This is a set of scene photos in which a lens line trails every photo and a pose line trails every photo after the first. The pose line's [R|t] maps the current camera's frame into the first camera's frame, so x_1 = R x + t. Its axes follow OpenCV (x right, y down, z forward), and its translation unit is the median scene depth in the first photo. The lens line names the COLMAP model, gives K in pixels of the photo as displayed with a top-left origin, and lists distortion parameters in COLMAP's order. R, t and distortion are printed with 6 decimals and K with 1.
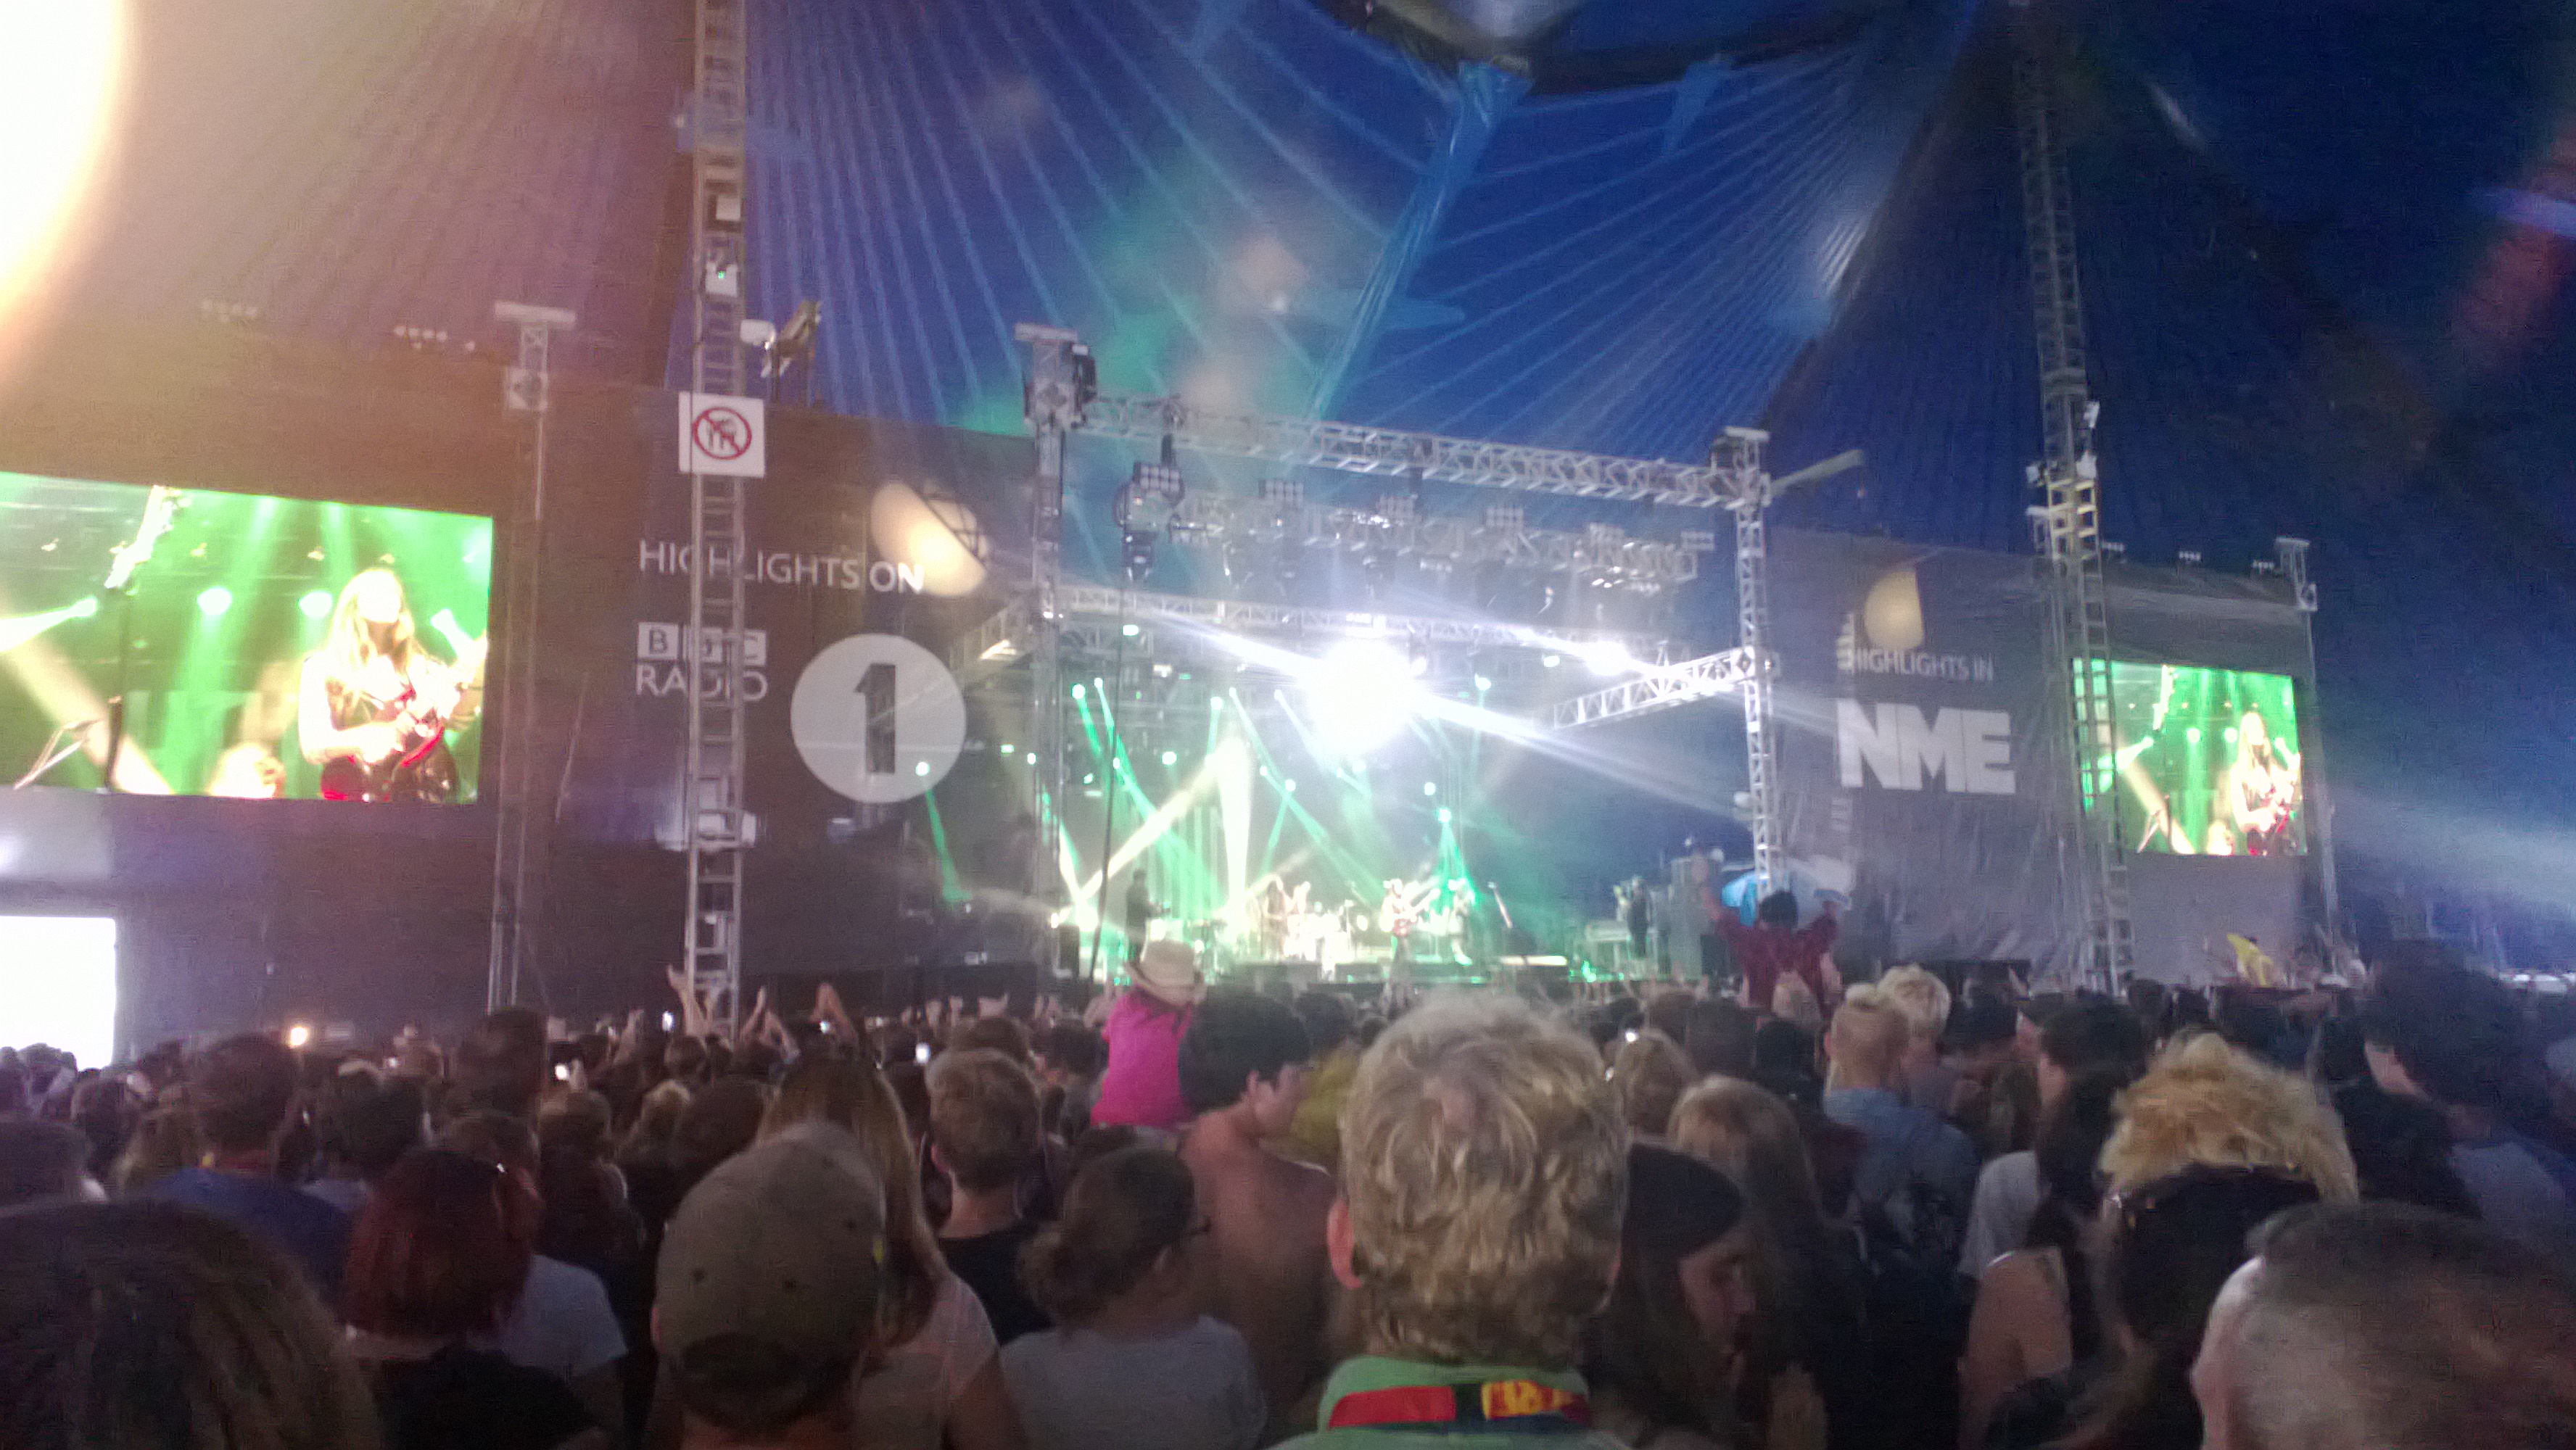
lens RADIAL K [[1862.8, 0, 1288.0], [0, 1862.8, 725.0], [0, 0, 1]] dist [0.217665, -0.384724]
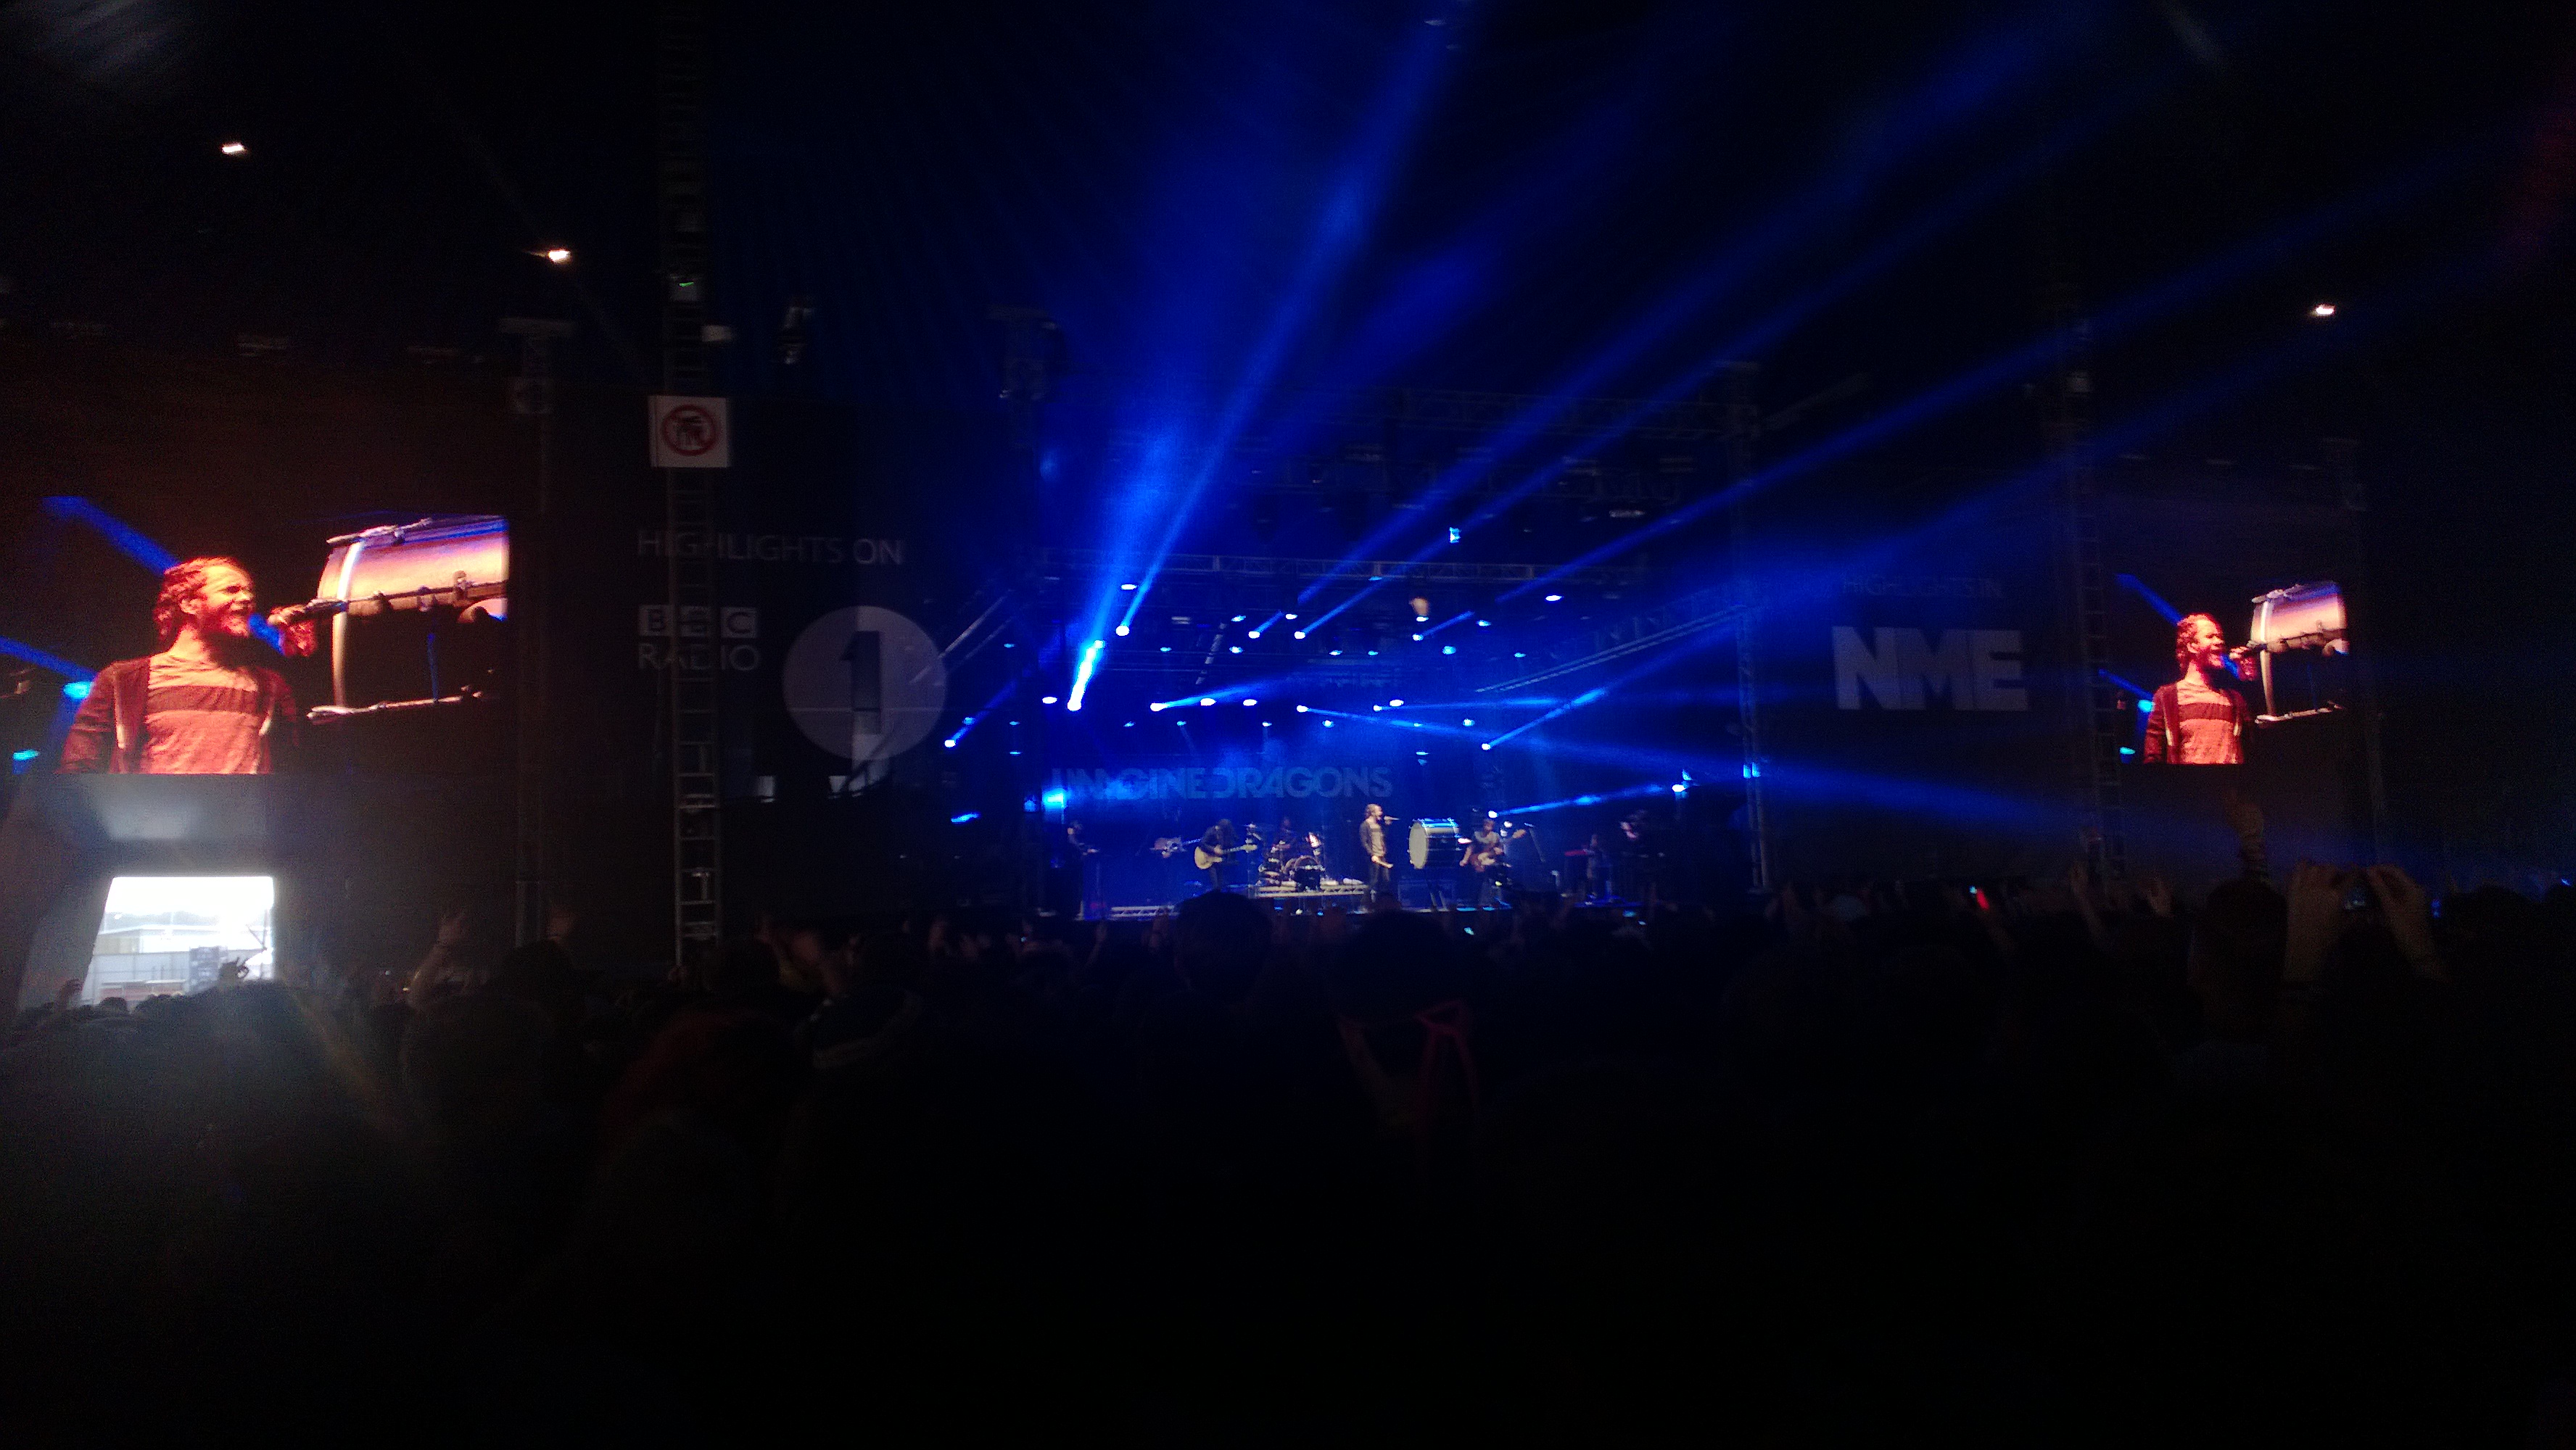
lens RADIAL K [[1862.8, 0, 1288.0], [0, 1862.8, 725.0], [0, 0, 1]] dist [0.217665, -0.384724]
pose [[0.994213, -0.030988, -0.102859, 0.134443], [0.035299, 0.998562, 0.040351, -0.014596], [0.101461, -0.043748, 0.993877, -0.052863]]
